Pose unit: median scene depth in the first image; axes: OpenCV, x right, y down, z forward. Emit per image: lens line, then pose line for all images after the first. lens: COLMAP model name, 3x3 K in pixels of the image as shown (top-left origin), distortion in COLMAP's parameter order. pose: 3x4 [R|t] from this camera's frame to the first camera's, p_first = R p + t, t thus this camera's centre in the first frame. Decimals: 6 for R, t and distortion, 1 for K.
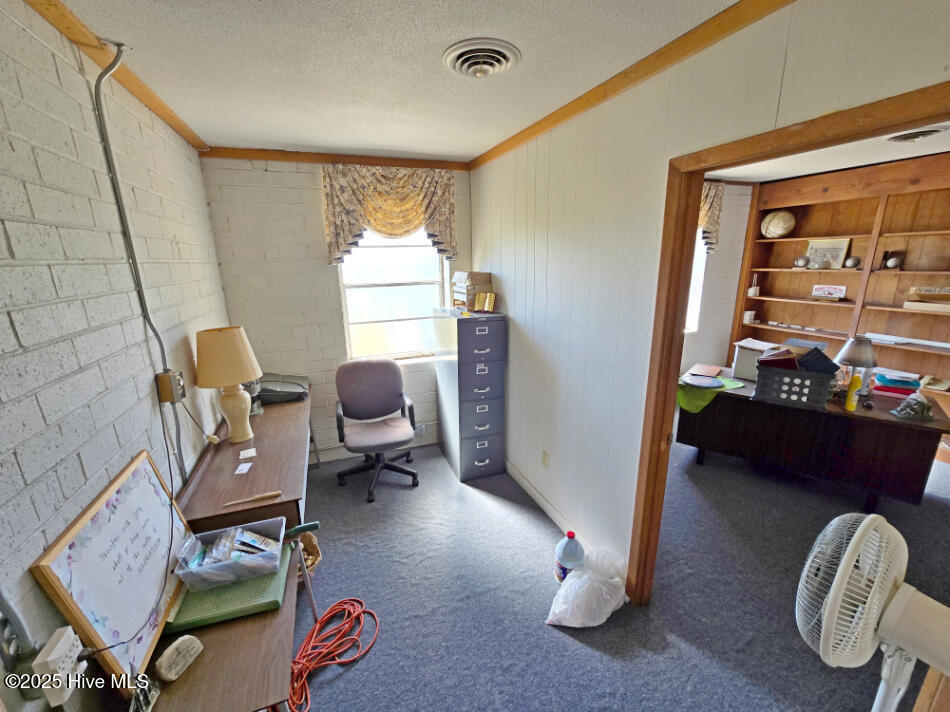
lens RADIAL K [[386.3, 0, 474.7], [0, 386.3, 358.0], [0, 0, 1]] dist [-0.002456, 0.000408]
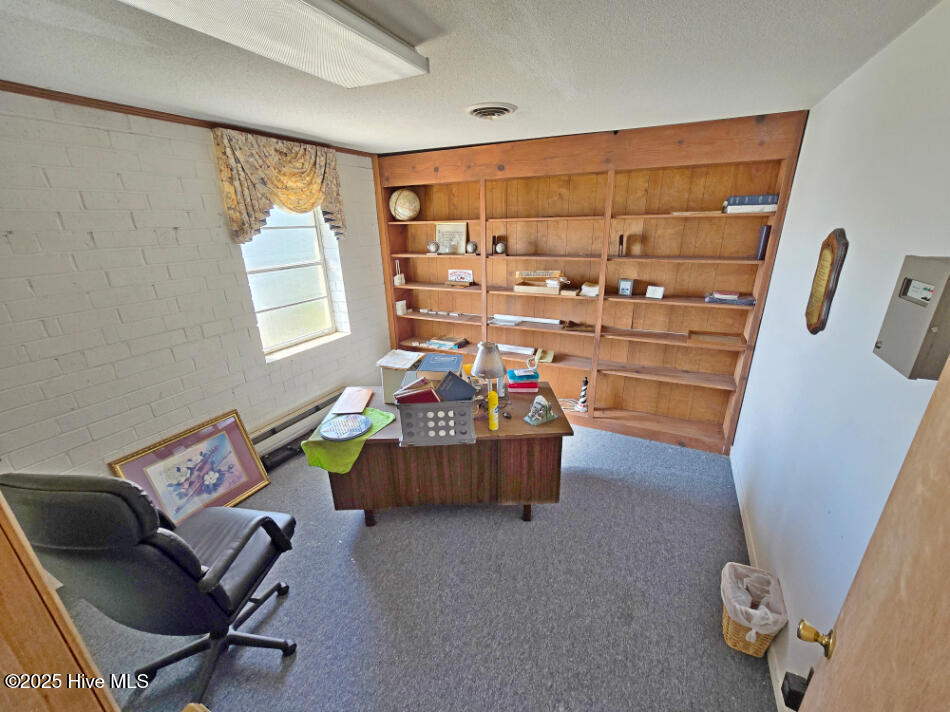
lens RADIAL K [[386.3, 0, 477.0], [0, 386.3, 357.9], [0, 0, 1]] dist [-0.002456, 0.000408]
pose [[0.731530, -0.226259, 0.643172, 0.274703], [0.180023, 0.973953, 0.137869, -0.101880], [-0.657613, 0.014930, 0.753208, 0.237160]]
